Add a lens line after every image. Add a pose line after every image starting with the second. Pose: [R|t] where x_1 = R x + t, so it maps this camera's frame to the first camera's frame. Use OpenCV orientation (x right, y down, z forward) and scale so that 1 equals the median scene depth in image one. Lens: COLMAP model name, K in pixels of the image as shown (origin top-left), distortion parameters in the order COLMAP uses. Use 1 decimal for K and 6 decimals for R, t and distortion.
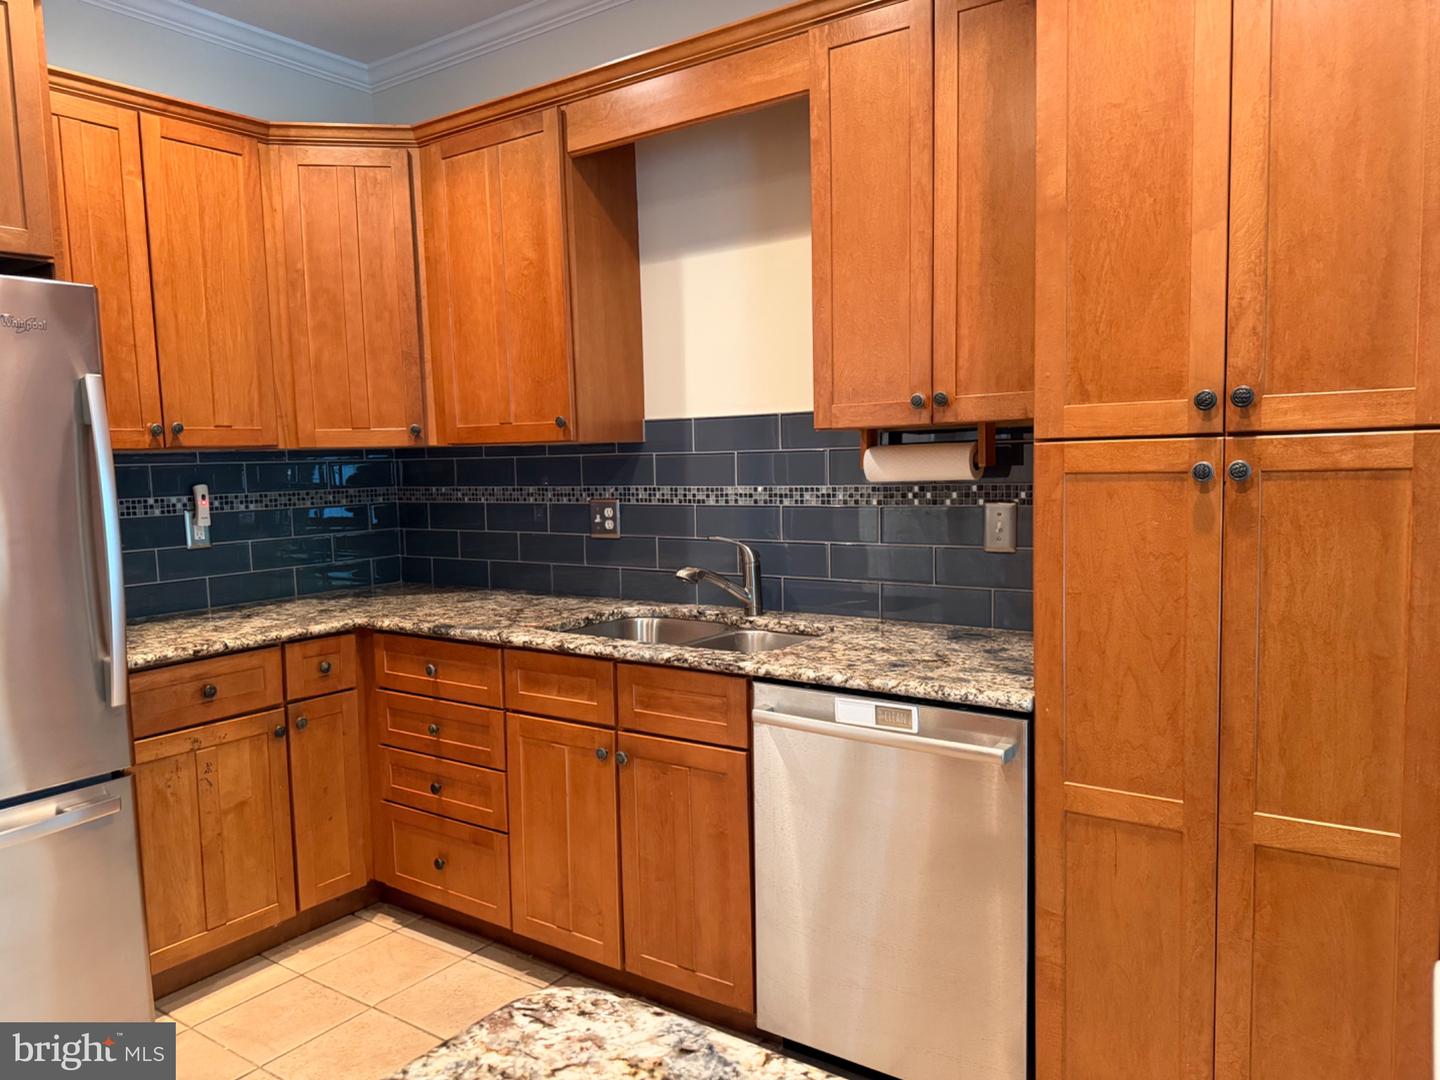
lens RADIAL K [[1005.6, 0, 720.0], [0, 1005.6, 540.0], [0, 0, 1]] dist [0.095090, -0.122719]
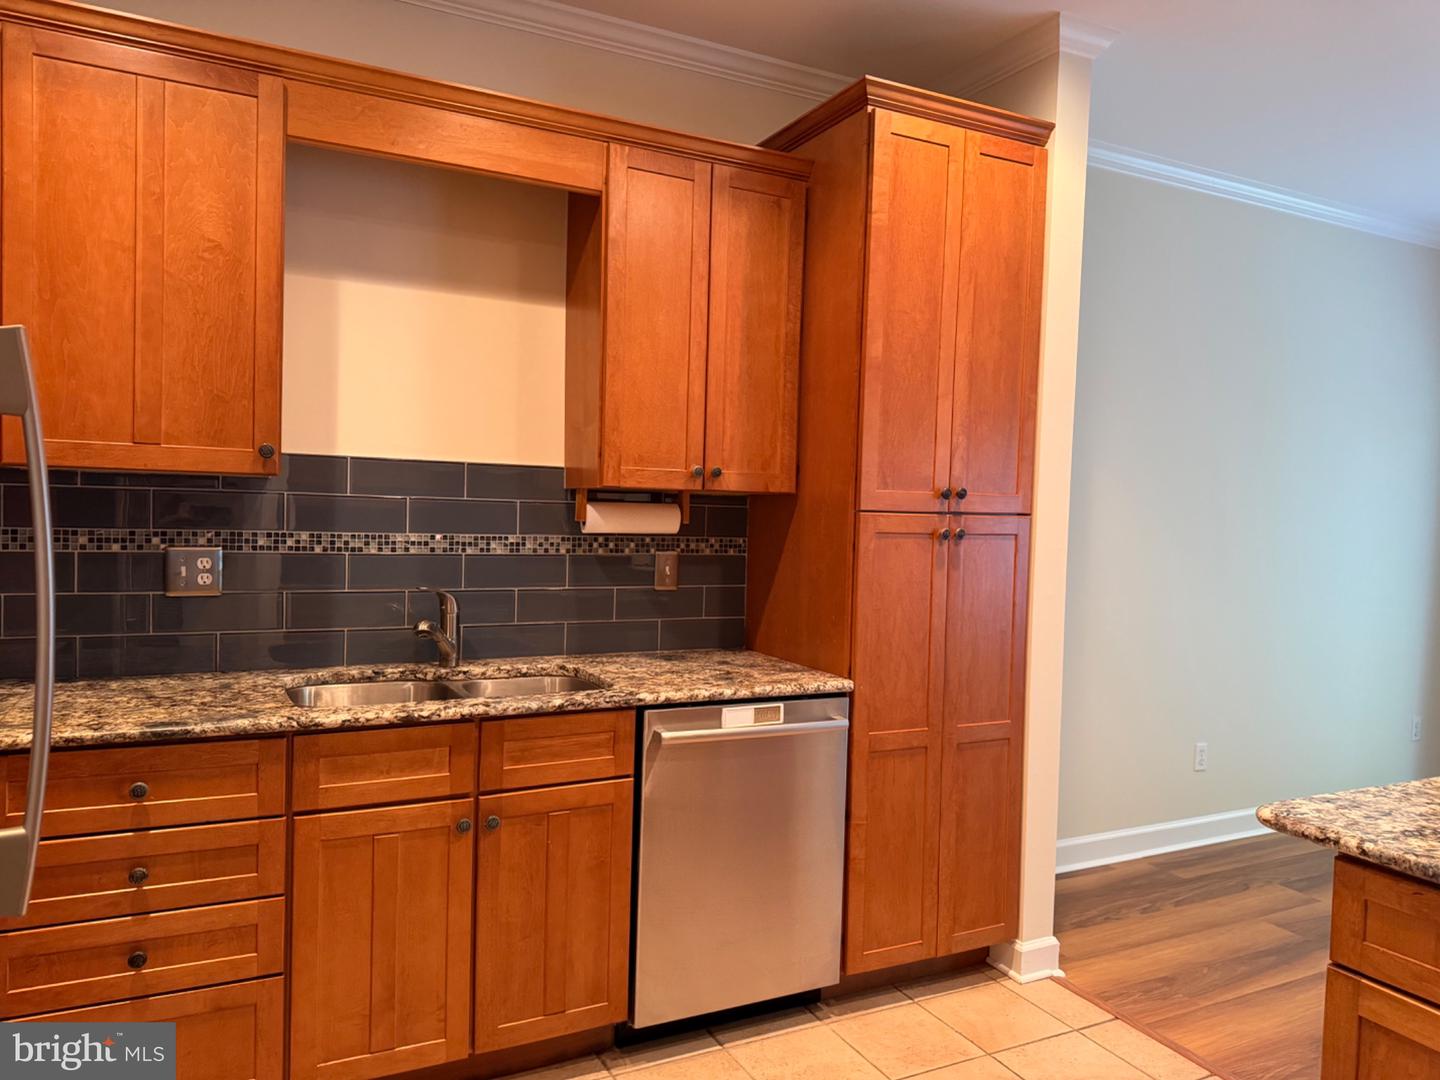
lens RADIAL K [[994.3, 0, 720.0], [0, 994.3, 540.0], [0, 0, 1]] dist [0.113435, -0.218751]
pose [[0.466174, 0.010001, 0.884637, -0.785252], [0.031898, 0.999096, -0.028104, -0.013272], [-0.884118, 0.041319, 0.465433, 0.345905]]
